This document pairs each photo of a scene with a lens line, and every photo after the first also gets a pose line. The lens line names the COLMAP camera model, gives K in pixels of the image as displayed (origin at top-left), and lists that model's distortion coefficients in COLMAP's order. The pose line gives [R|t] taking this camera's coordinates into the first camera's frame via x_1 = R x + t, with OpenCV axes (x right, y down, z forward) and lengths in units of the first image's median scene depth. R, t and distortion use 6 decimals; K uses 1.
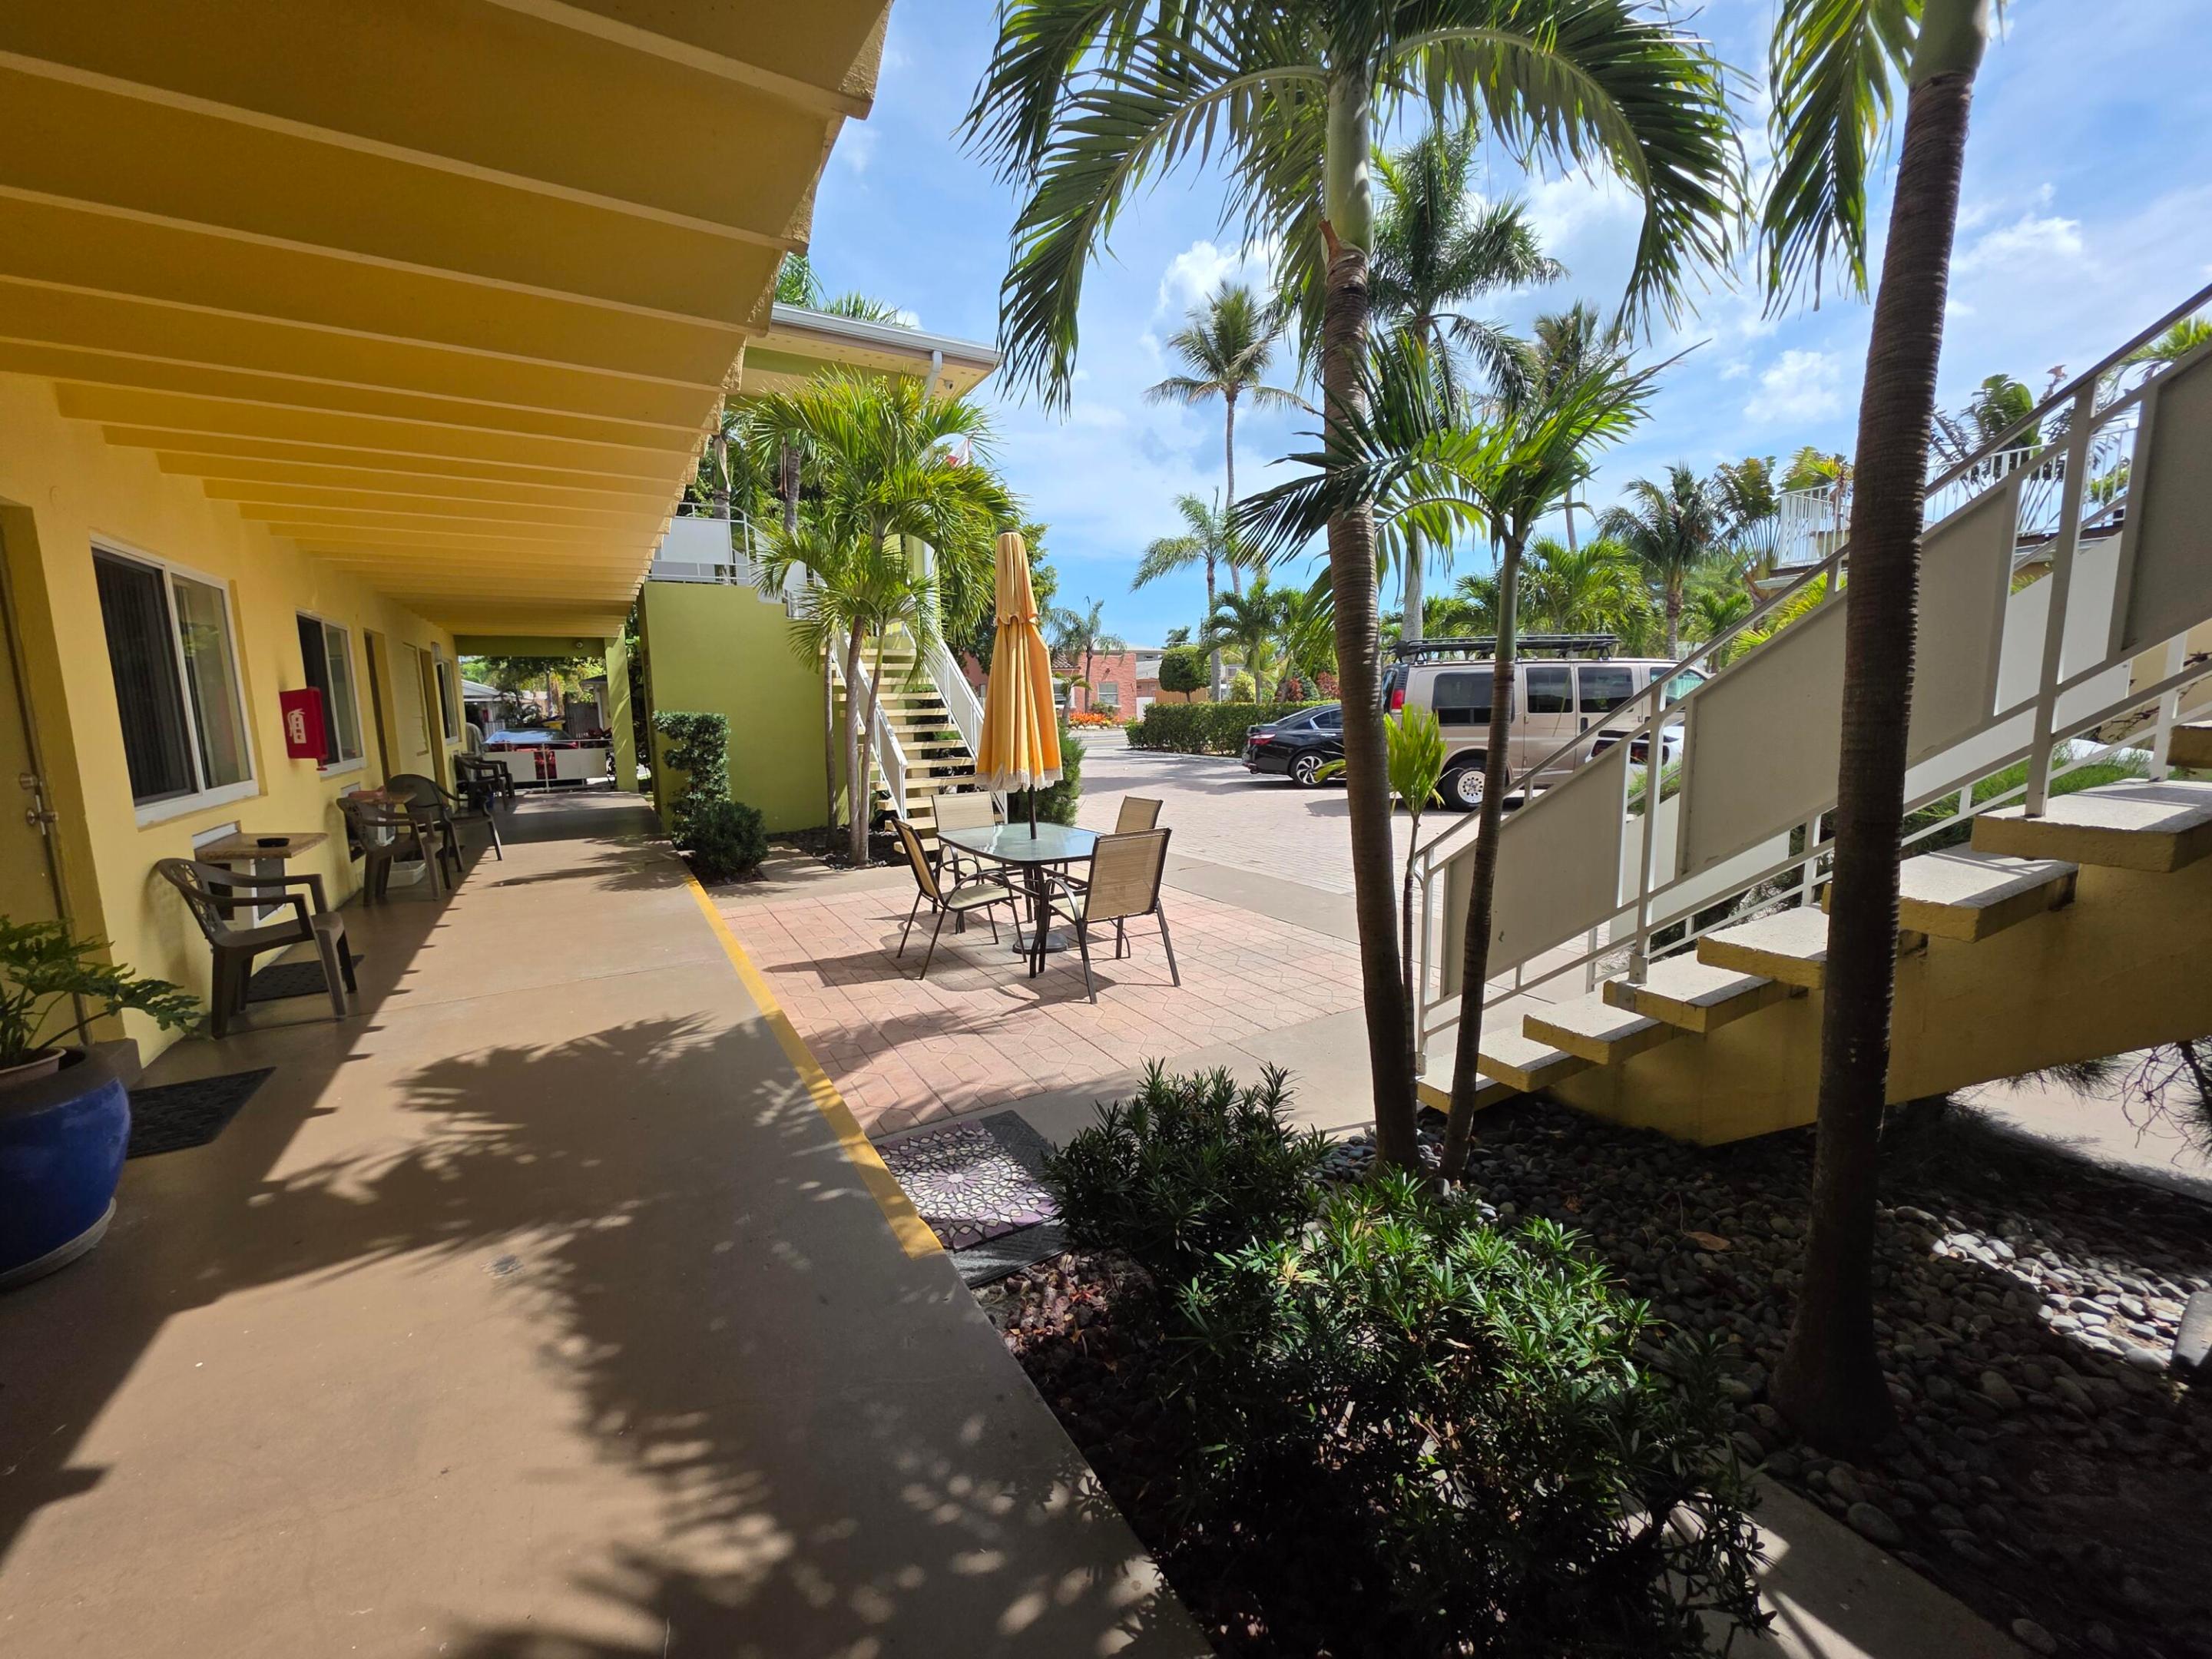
lens RADIAL K [[879.8, 0, 1115.1], [0, 879.8, 828.7], [0, 0, 1]] dist [0.001593, 0.000032]
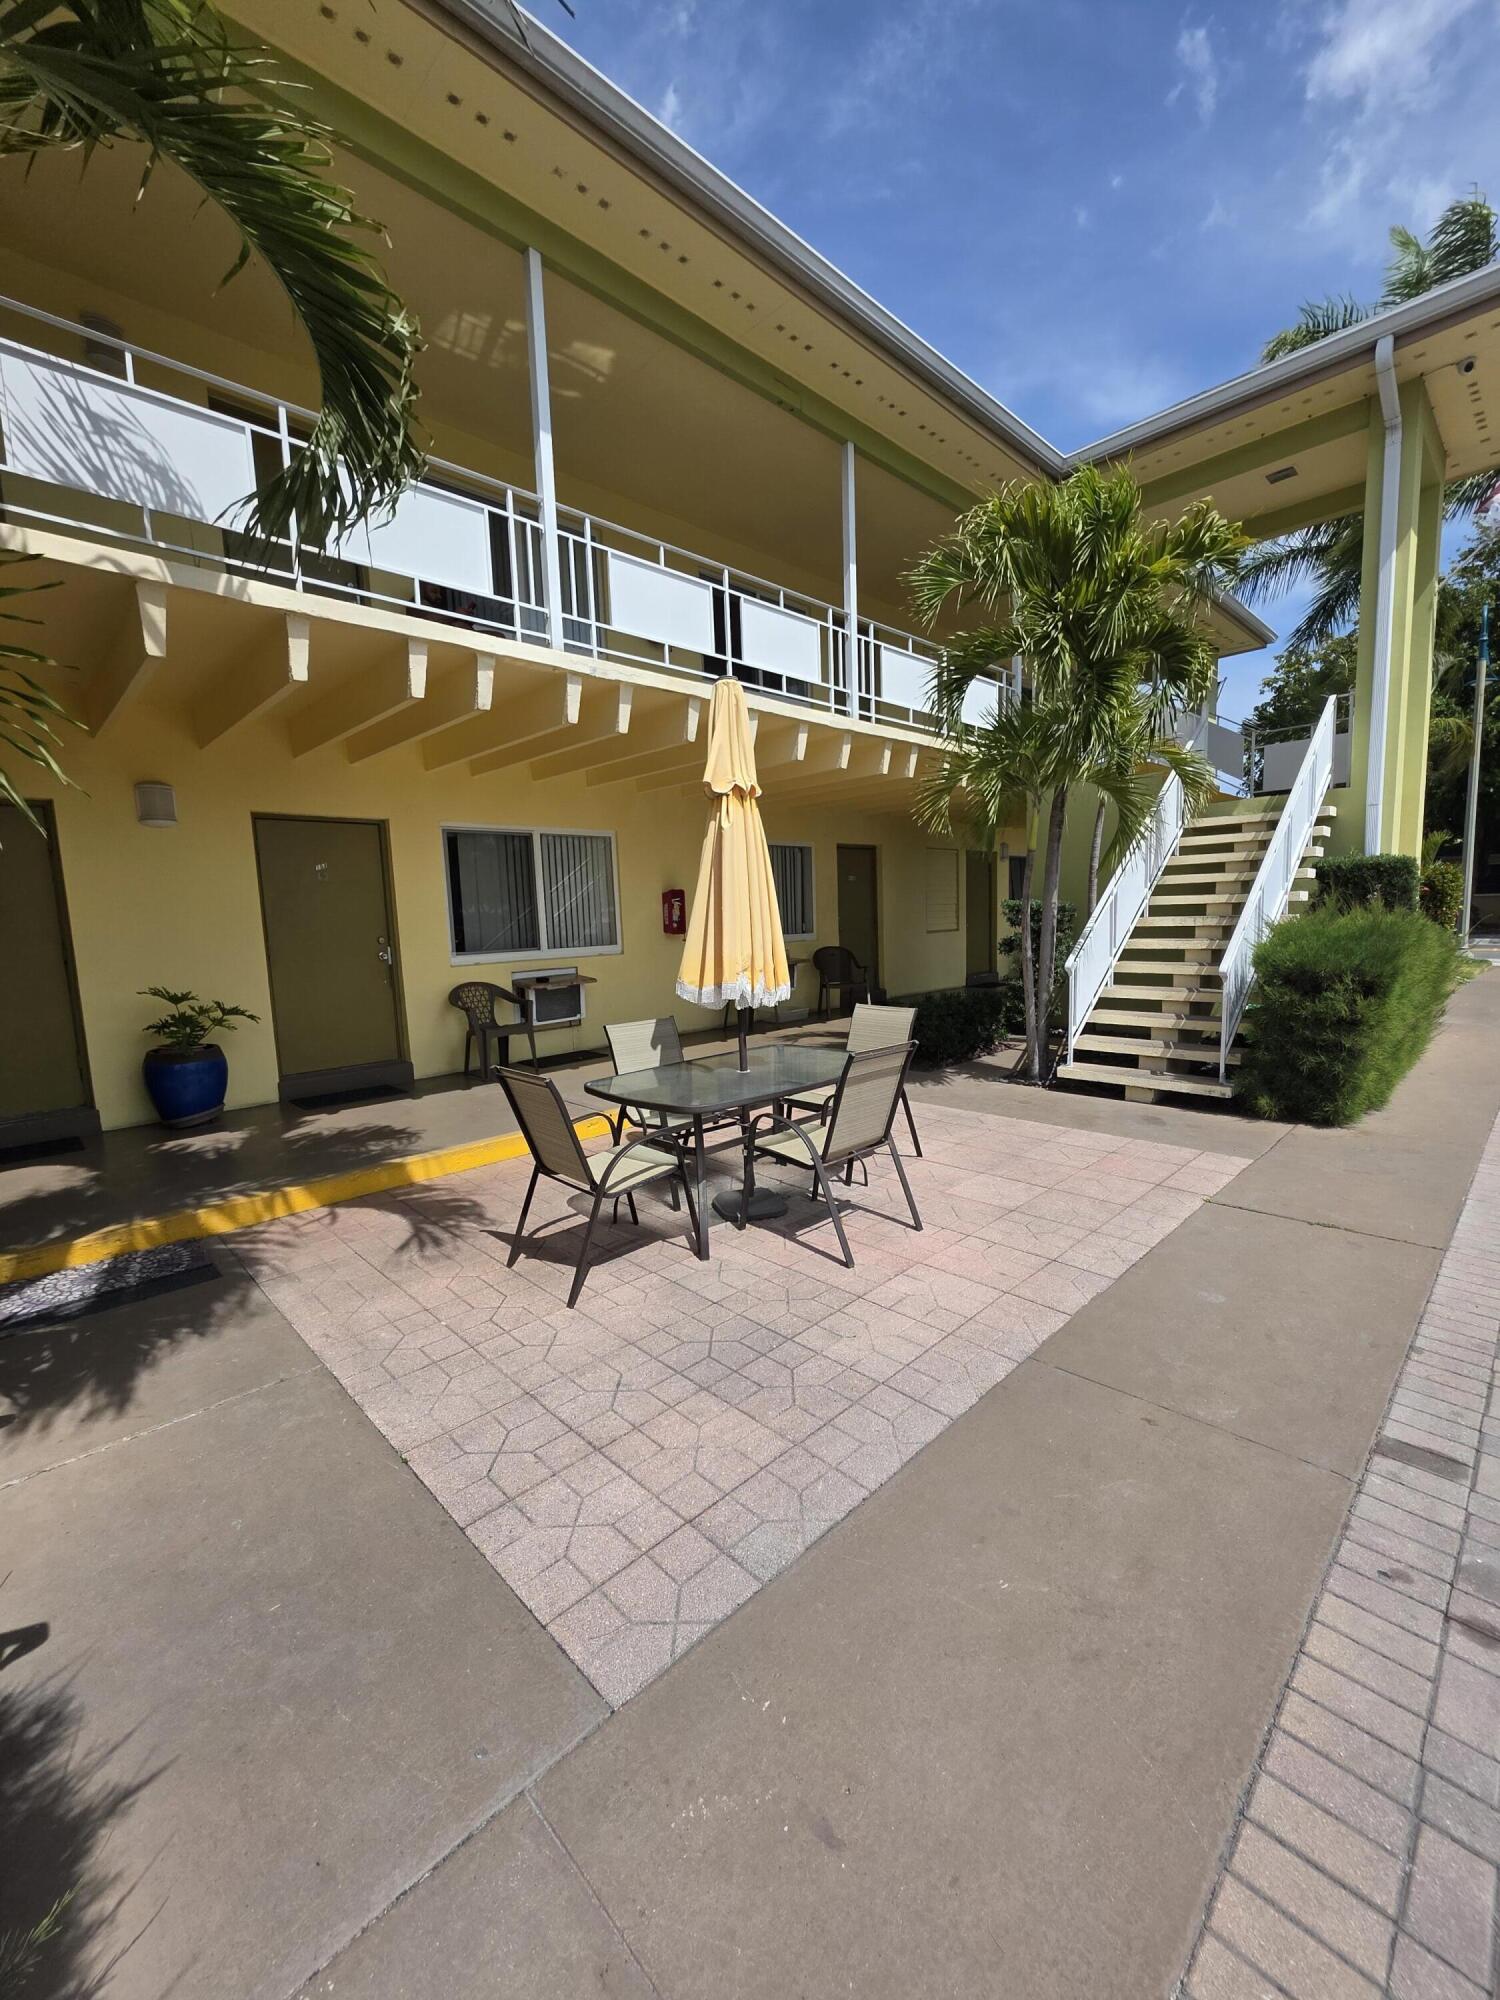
lens RADIAL K [[795.5, 0, 754.8], [0, 795.5, 1001.3], [0, 0, 1]] dist [0.001593, 0.000032]
pose [[0.230877, 0.119110, -0.965665, 0.713673], [-0.102395, 0.989942, 0.097624, -0.140463], [0.967580, 0.076340, 0.240751, 1.026993]]
